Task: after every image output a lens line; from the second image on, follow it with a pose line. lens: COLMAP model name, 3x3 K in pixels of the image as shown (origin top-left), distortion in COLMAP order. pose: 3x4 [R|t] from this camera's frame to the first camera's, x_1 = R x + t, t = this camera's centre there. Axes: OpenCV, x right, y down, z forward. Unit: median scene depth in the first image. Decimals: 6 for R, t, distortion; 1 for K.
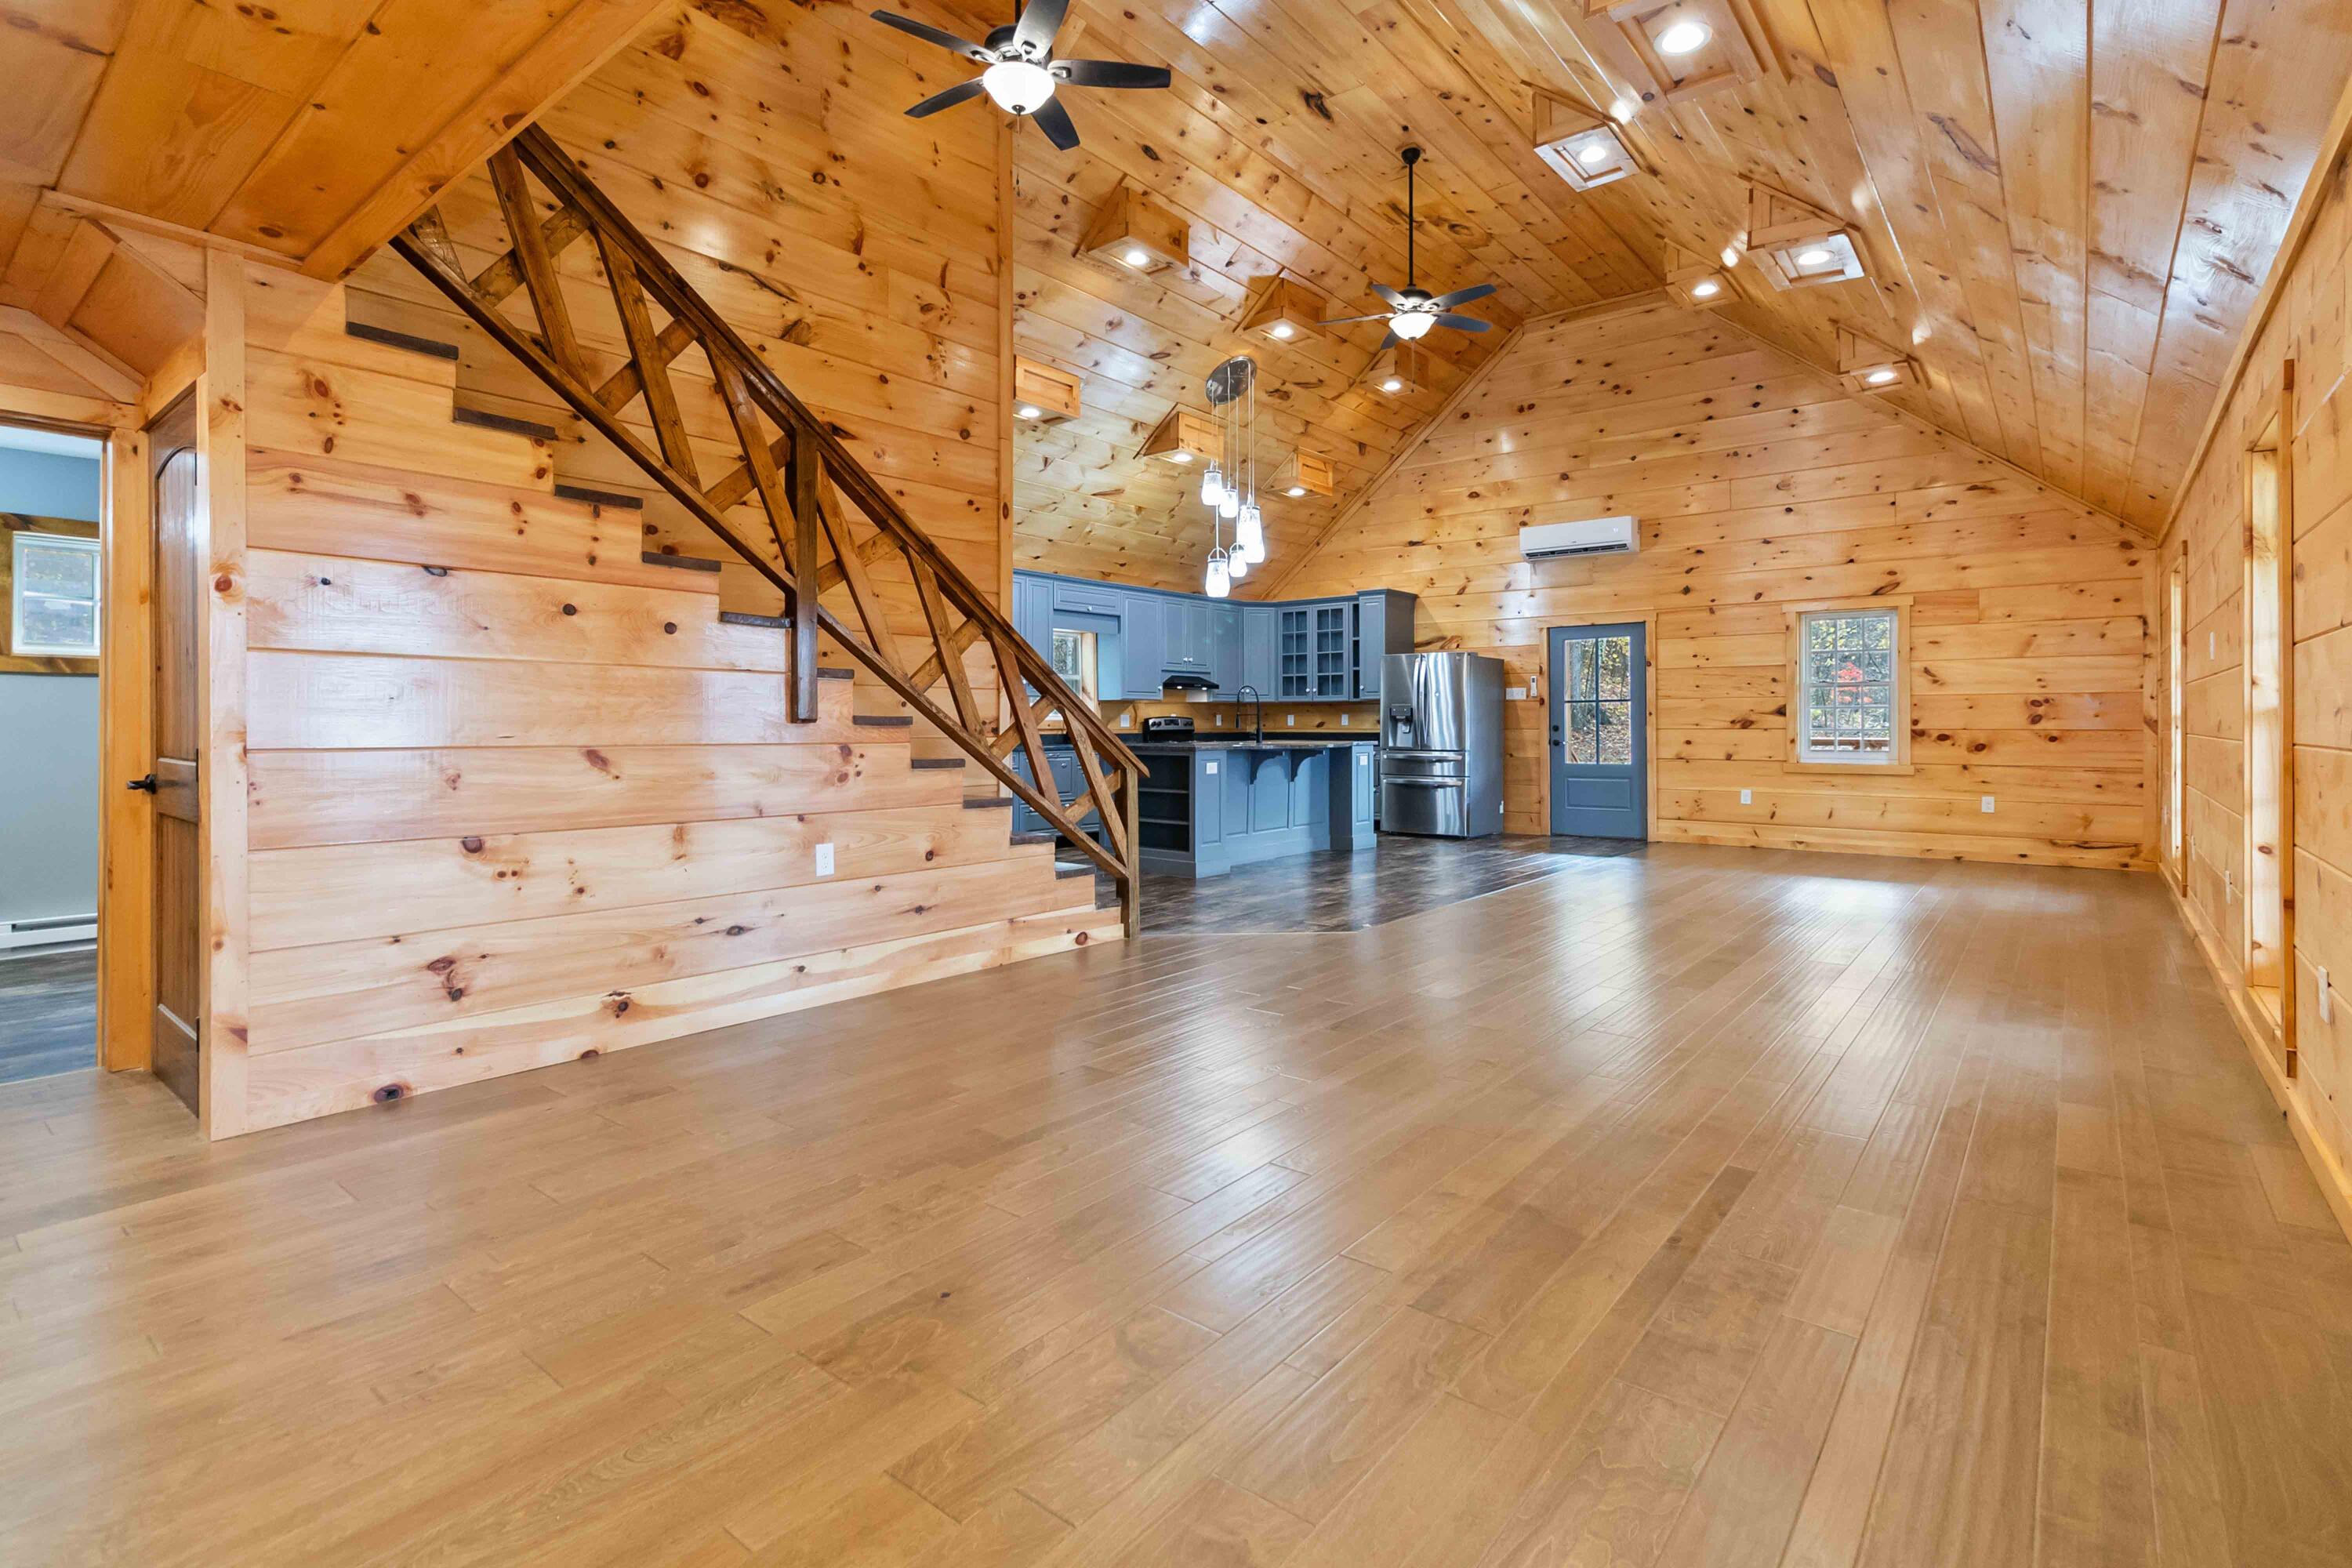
lens RADIAL K [[1104.2, 0, 1203.5], [0, 1104.2, 725.3], [0, 0, 1]] dist [0.002889, 0.000702]
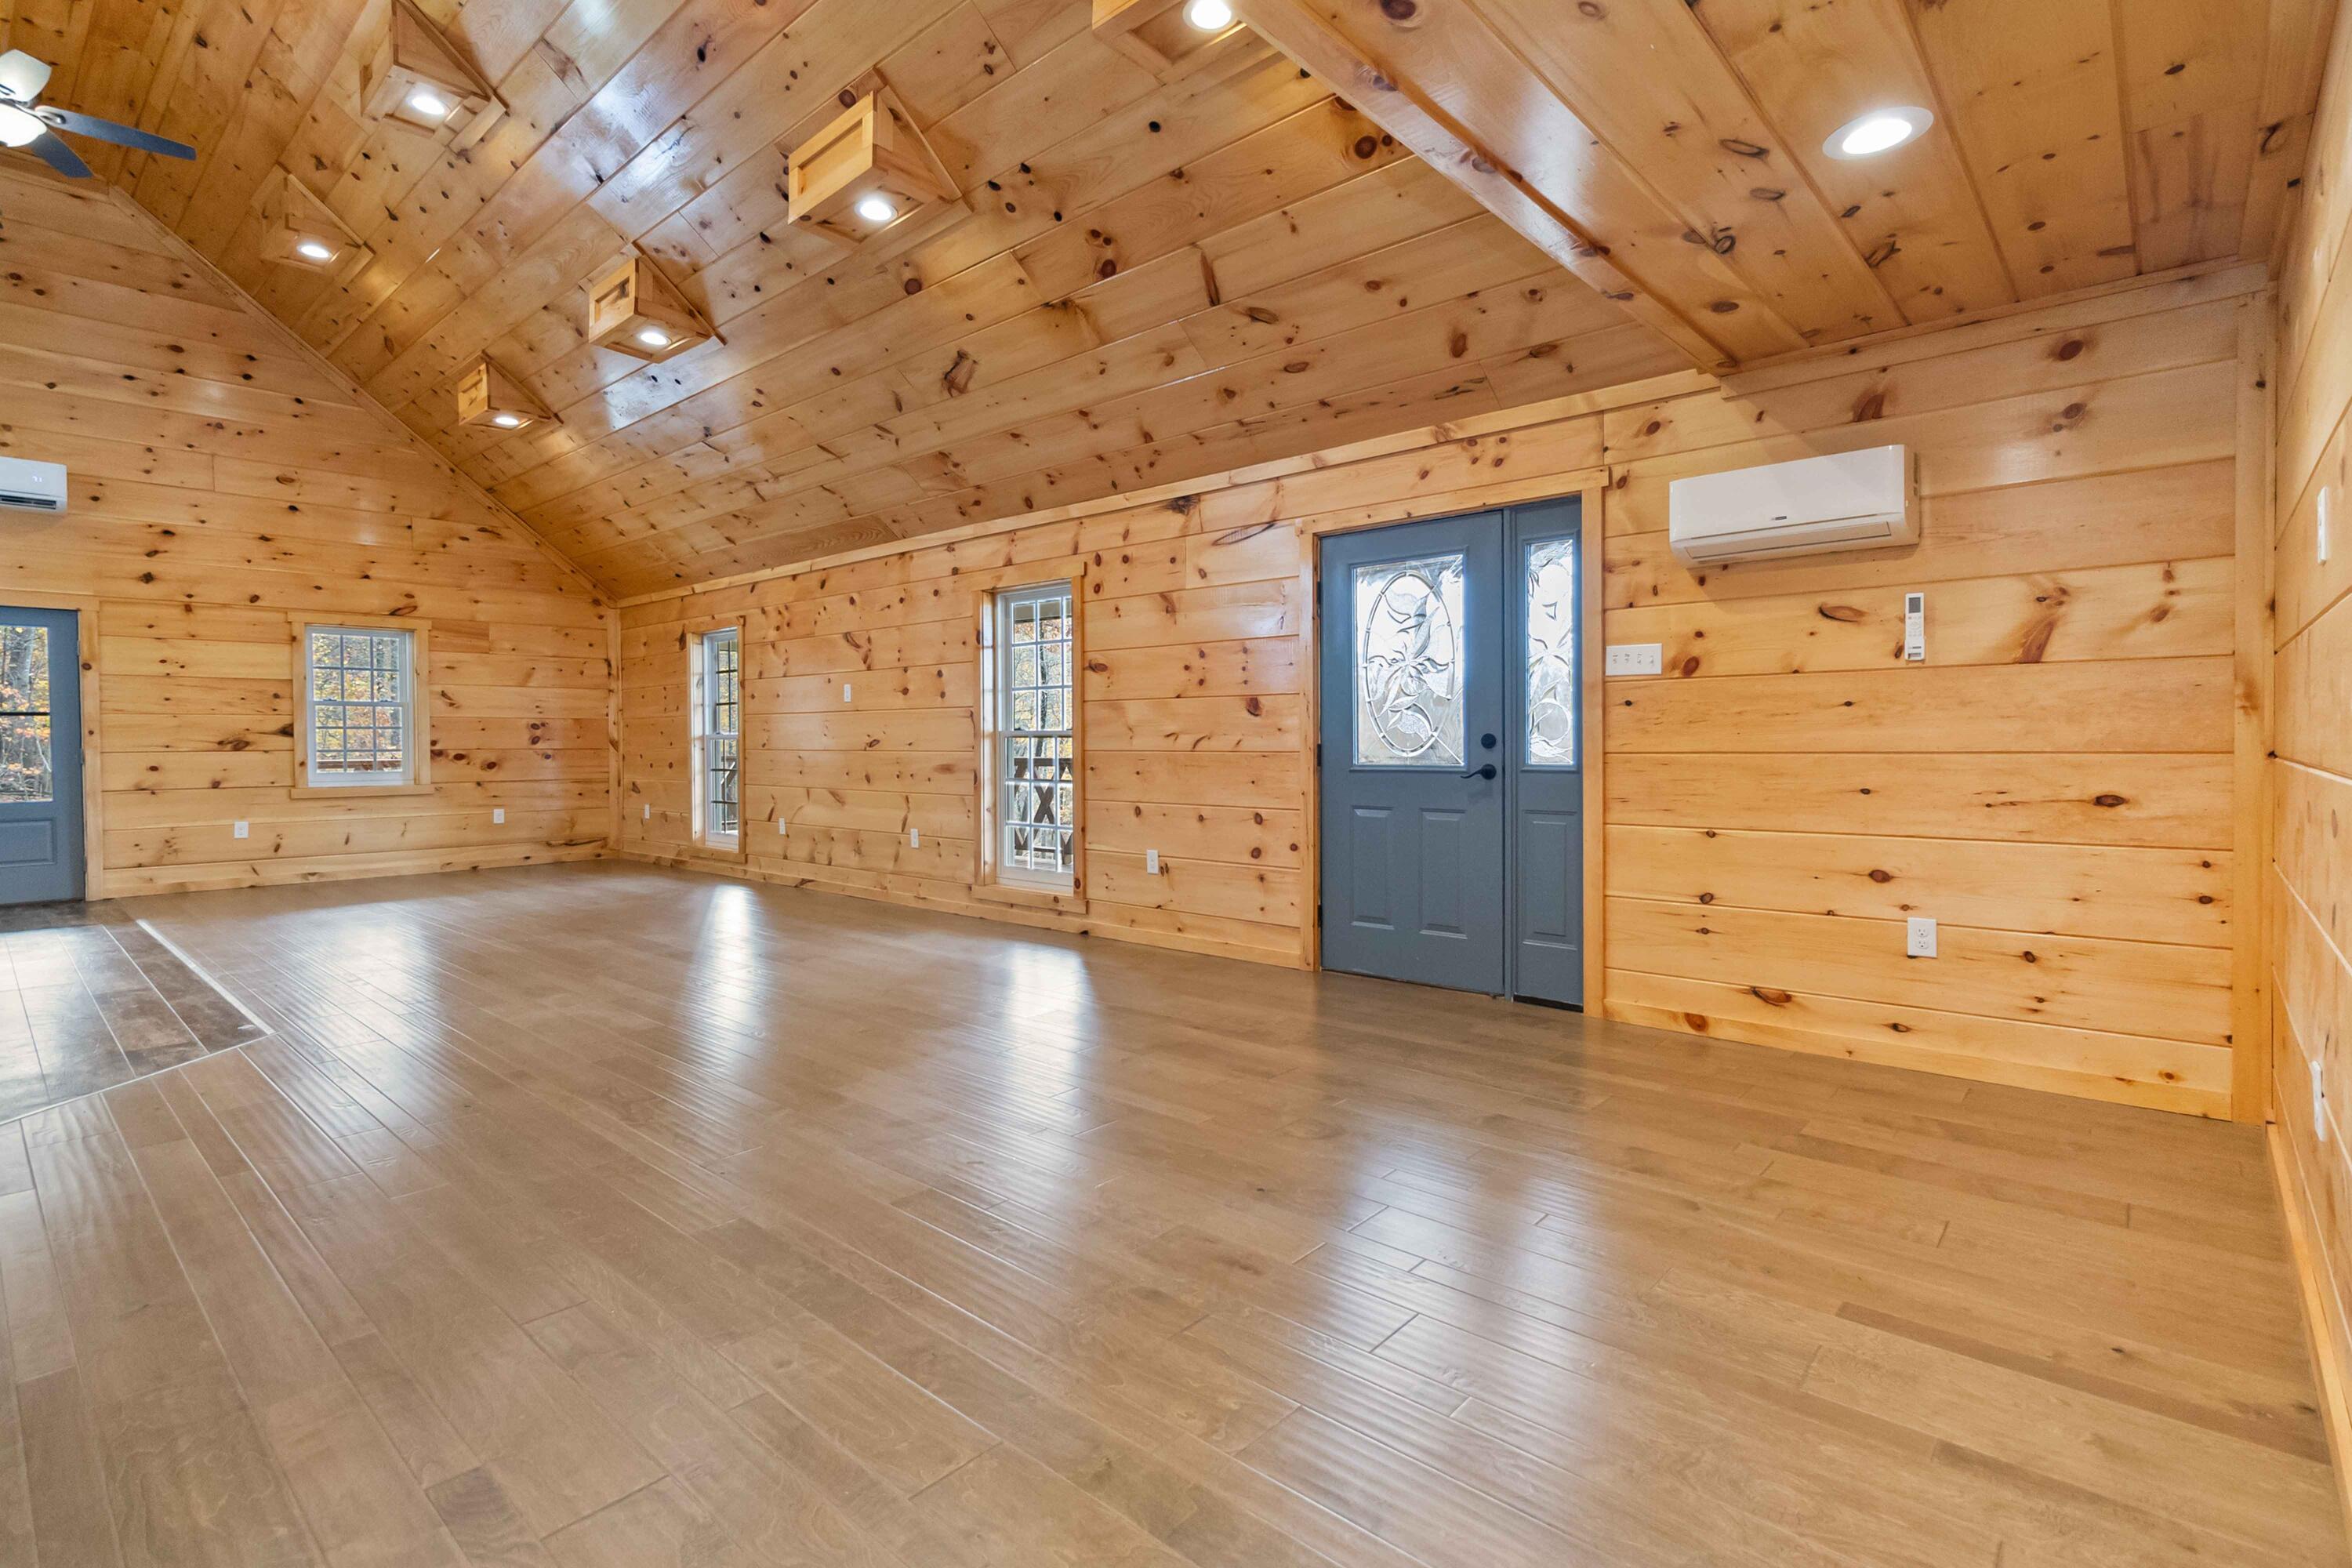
lens RADIAL K [[1106.3, 0, 1175.4], [0, 1106.3, 756.8], [0, 0, 1]] dist [-0.000168, 0.001140]
pose [[0.062029, -0.013872, 0.997978, -0.301350], [0.005068, 0.999895, 0.013583, -0.000283], [-0.998061, 0.004215, 0.062093, 0.203750]]
